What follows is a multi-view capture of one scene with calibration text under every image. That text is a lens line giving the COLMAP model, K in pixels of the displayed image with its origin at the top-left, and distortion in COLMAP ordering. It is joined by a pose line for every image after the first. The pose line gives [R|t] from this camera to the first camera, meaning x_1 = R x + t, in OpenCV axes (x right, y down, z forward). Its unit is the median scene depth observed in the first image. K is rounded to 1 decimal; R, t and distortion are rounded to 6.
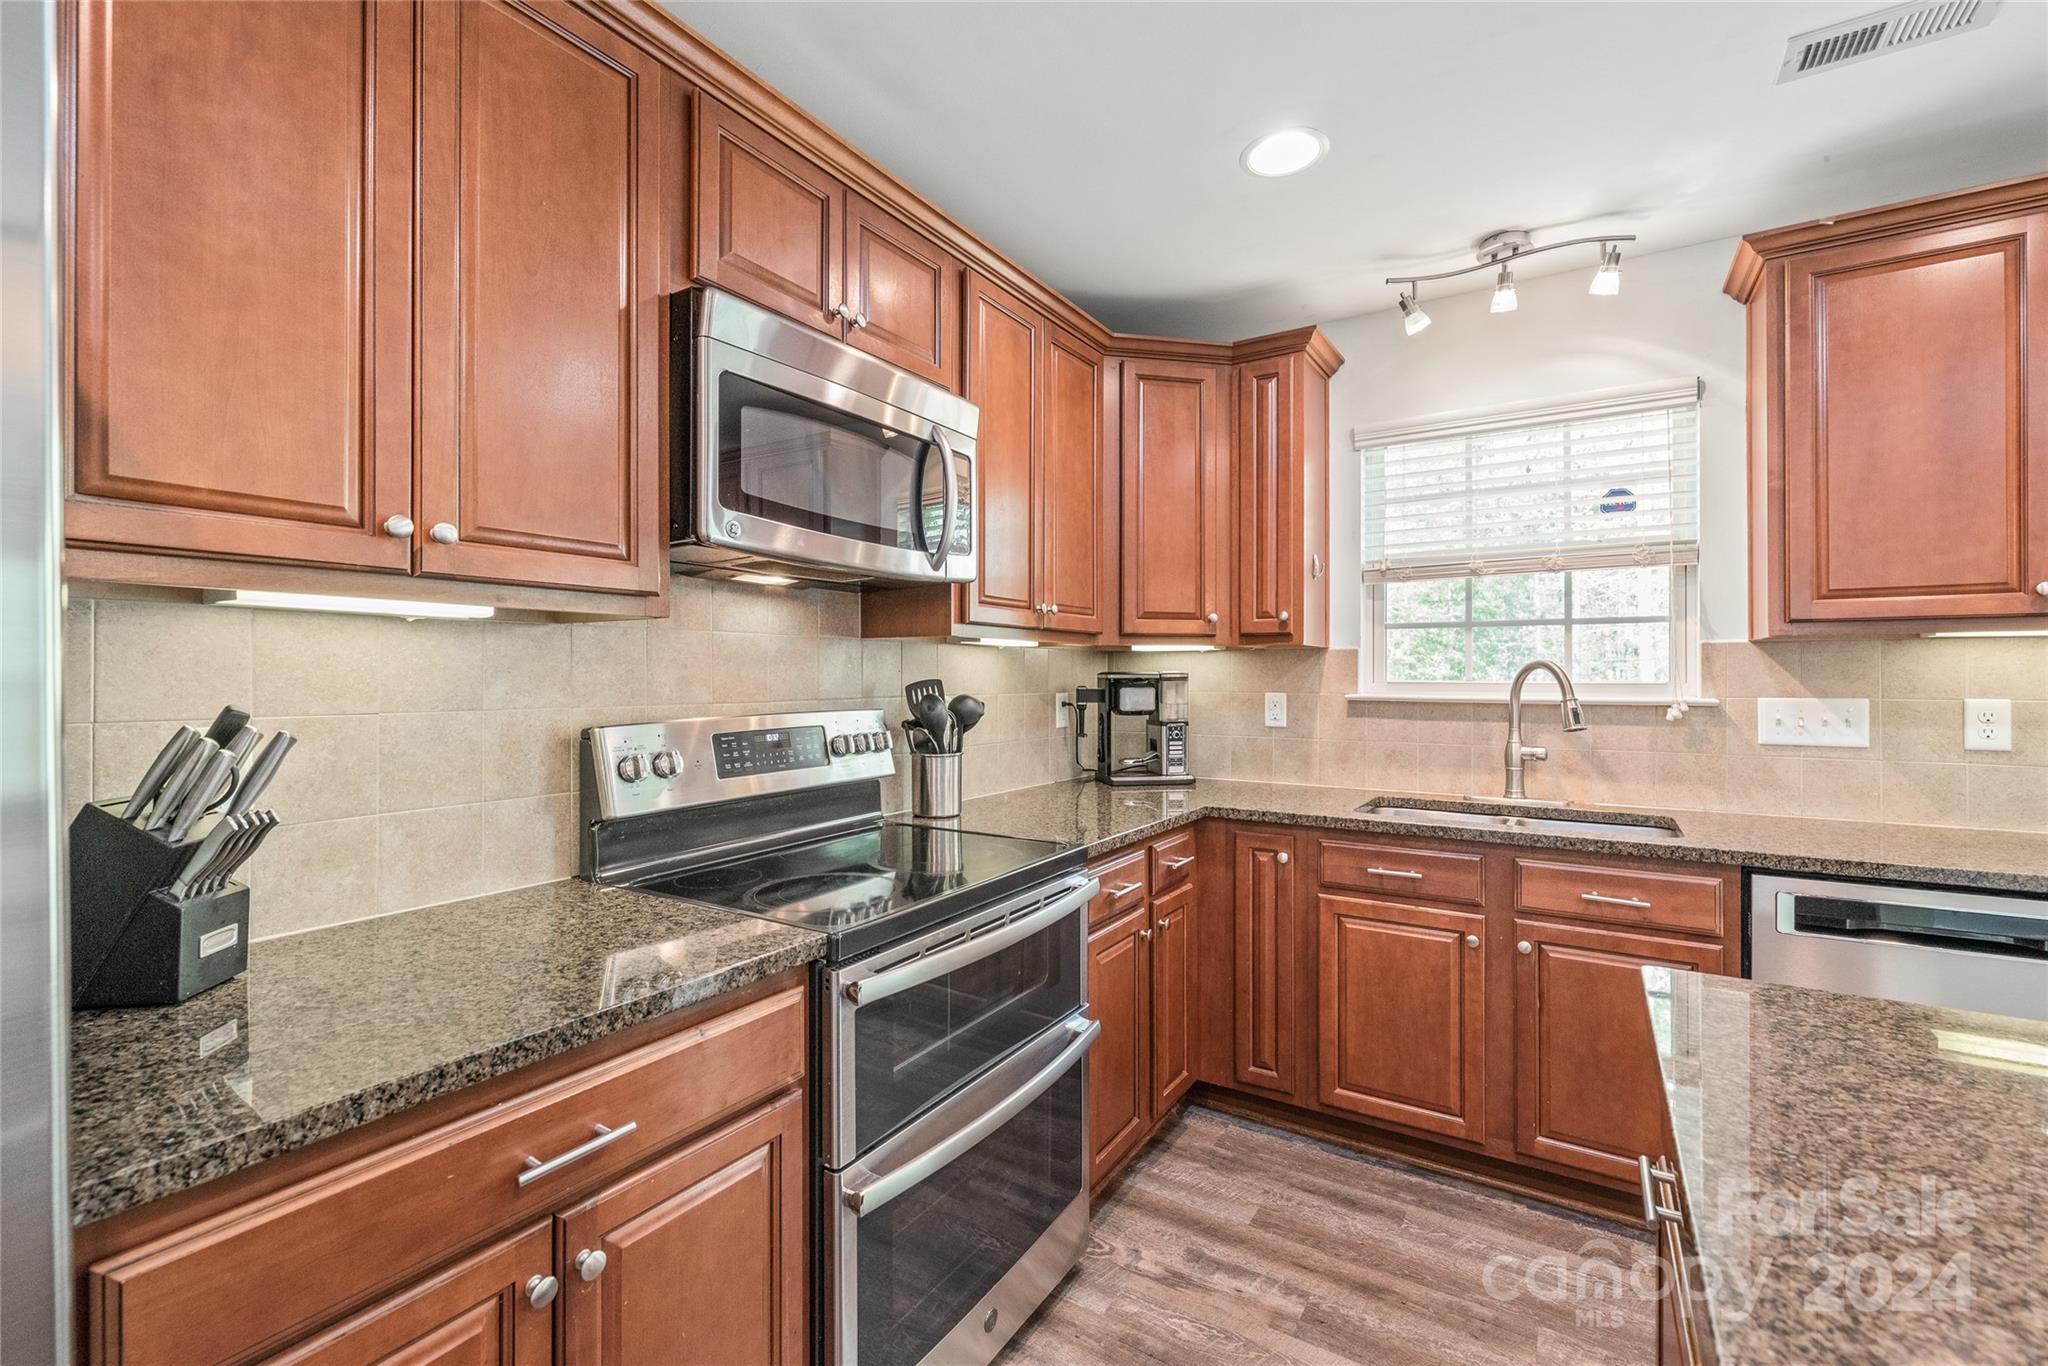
lens RADIAL K [[883.7, 0, 1021.0], [0, 883.7, 671.2], [0, 0, 1]] dist [-0.005352, -0.000174]
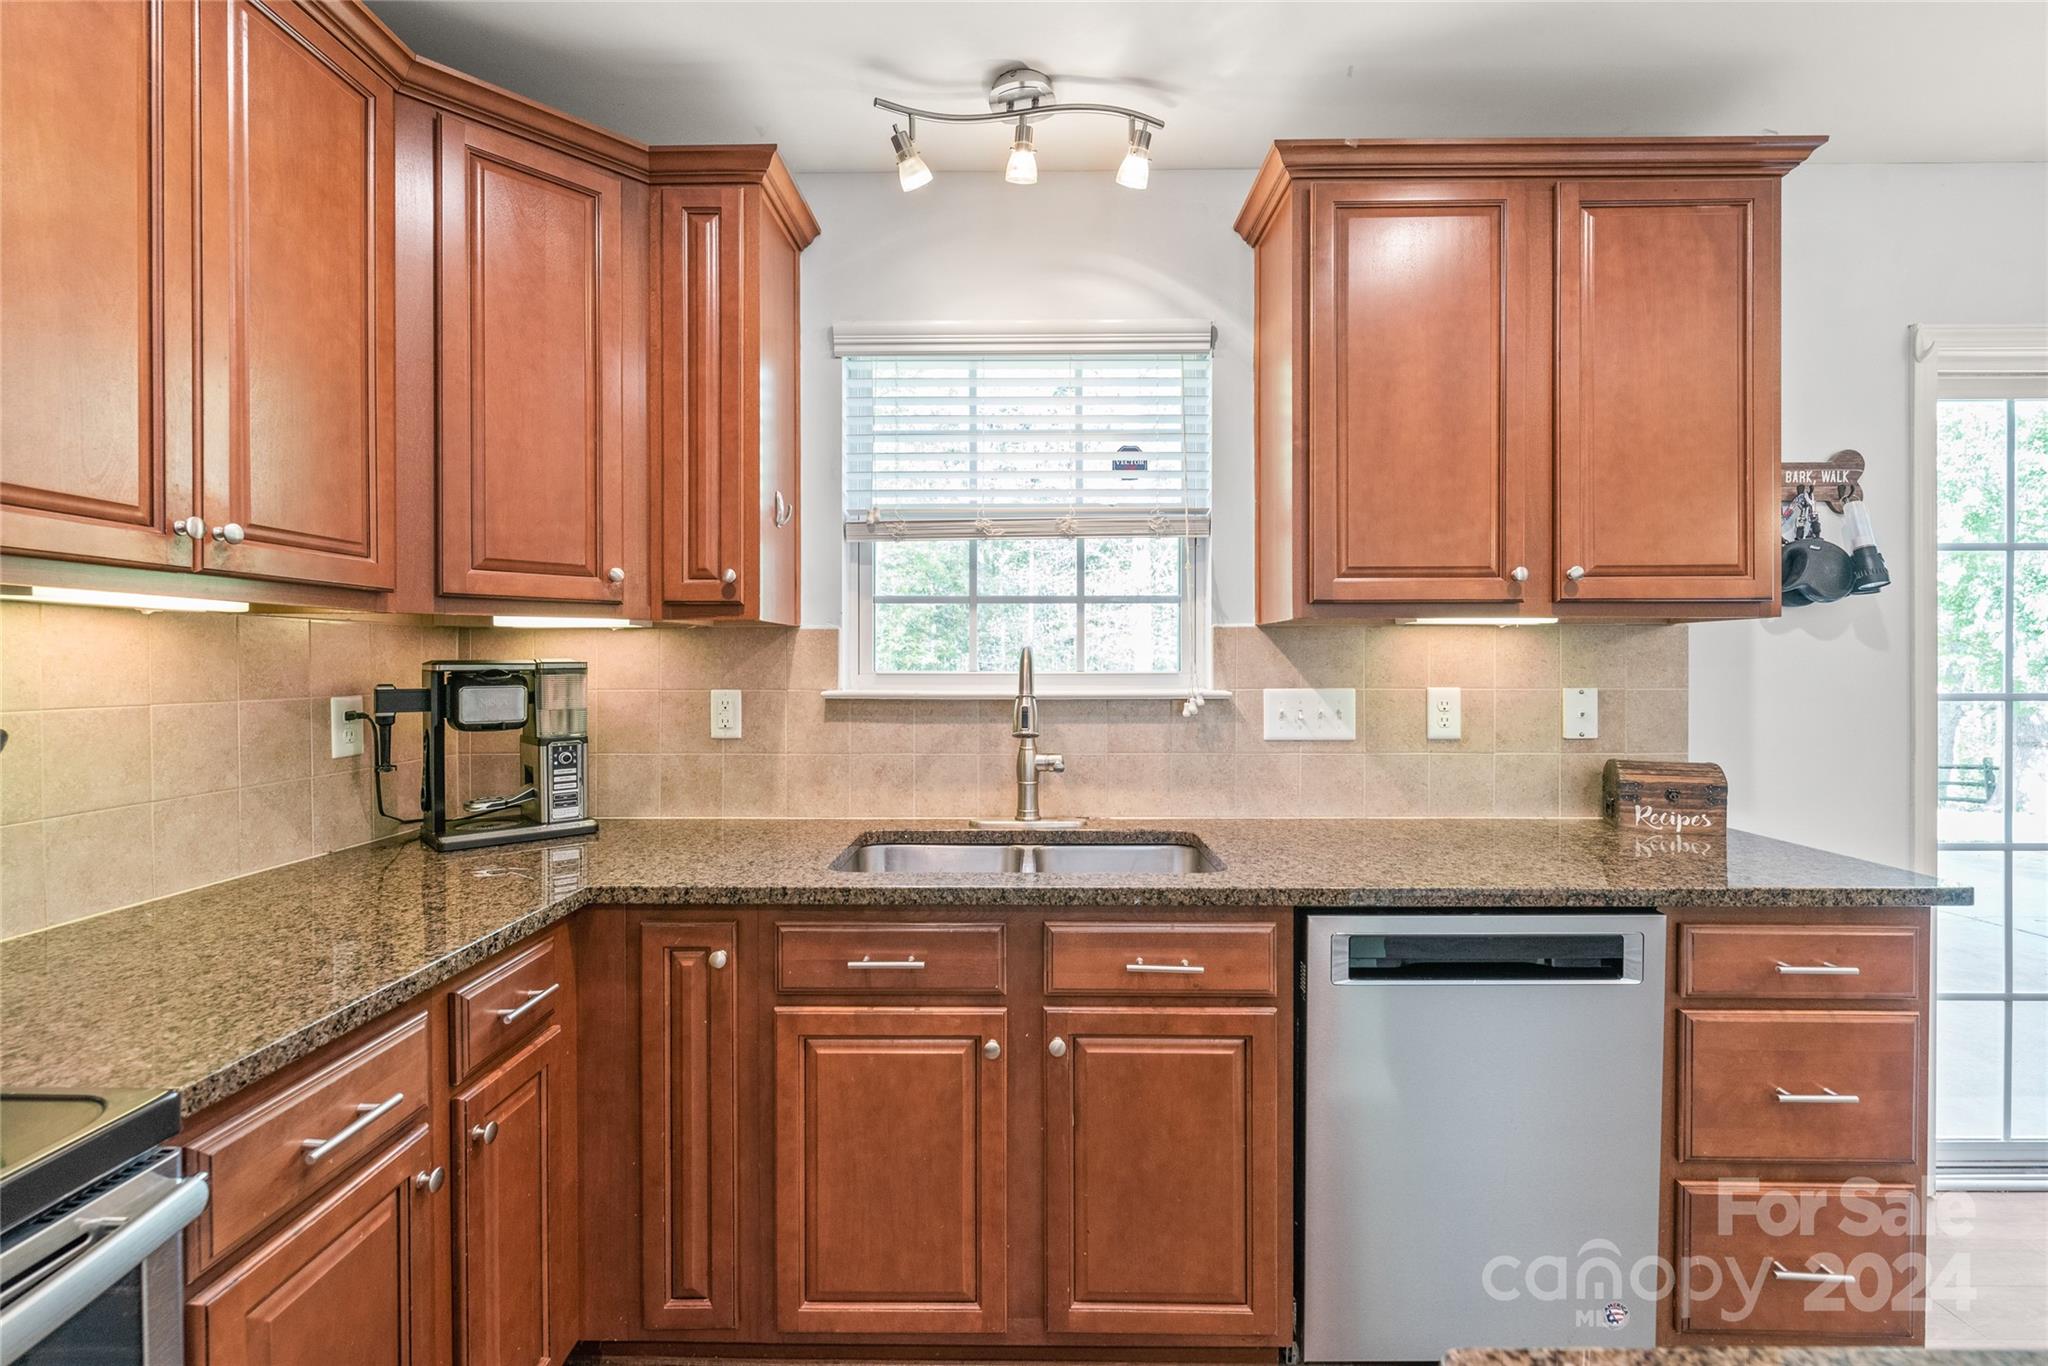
lens RADIAL K [[884.0, 0, 1027.9], [0, 884.0, 666.0], [0, 0, 1]] dist [-0.001260, -0.000682]
pose [[0.846237, -0.004174, 0.532791, 0.150943], [-0.000730, 0.999959, 0.008995, -0.001095], [-0.532807, -0.008001, 0.846199, 0.359902]]
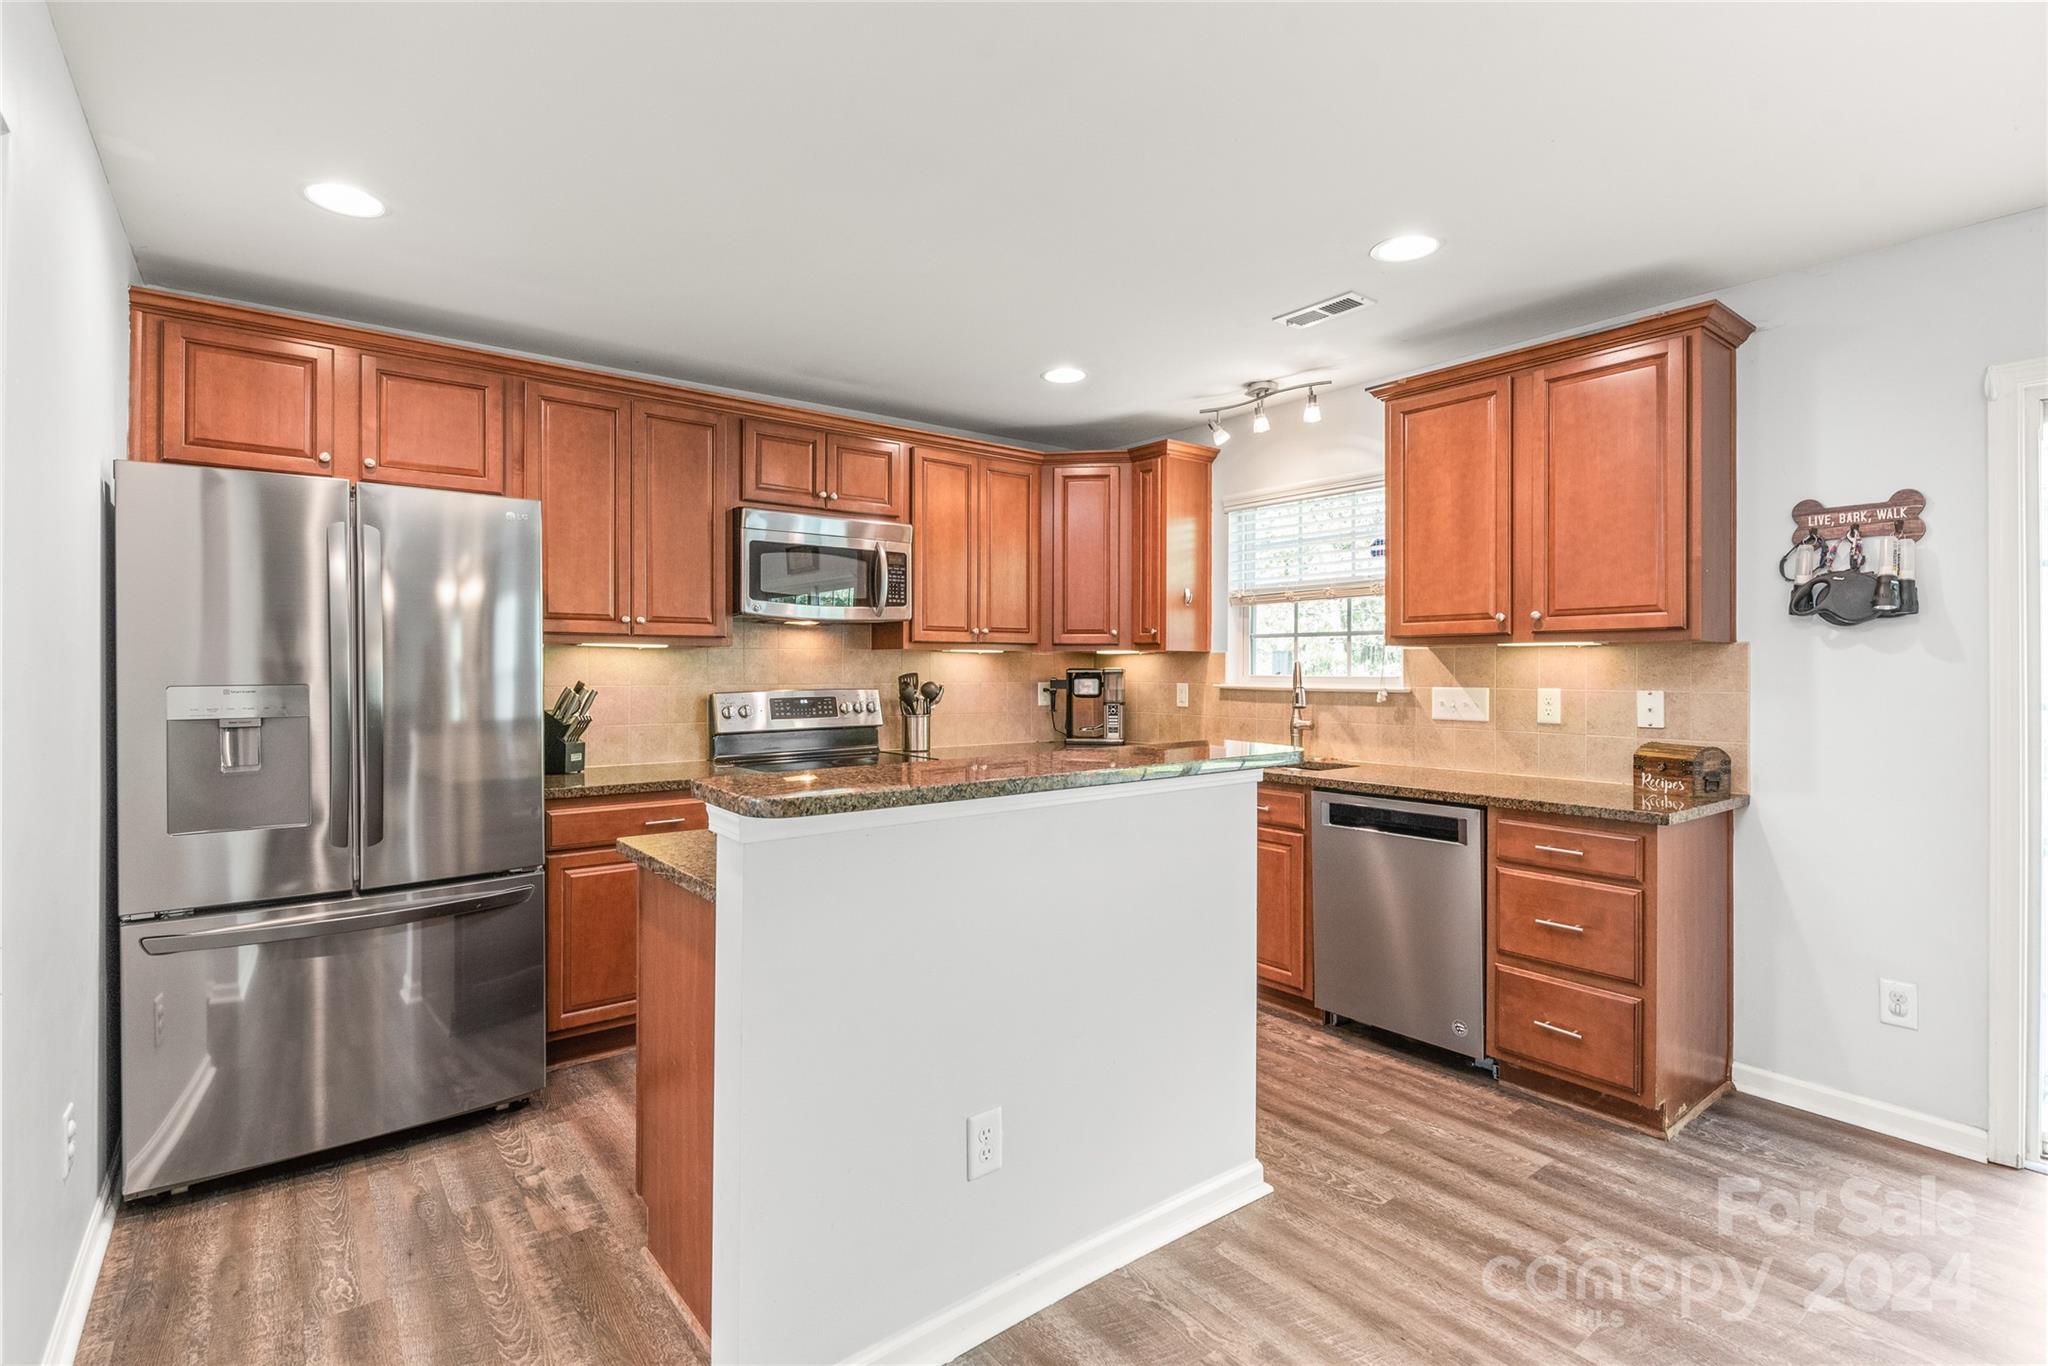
lens RADIAL K [[962.1, 0, 1020.2], [0, 962.1, 667.9], [0, 0, 1]] dist [-0.017596, -0.000298]
pose [[0.943508, 0.000819, -0.331349, 0.710943], [0.000364, 0.999994, 0.003509, -0.007060], [0.331350, -0.003432, 0.943502, -0.704124]]
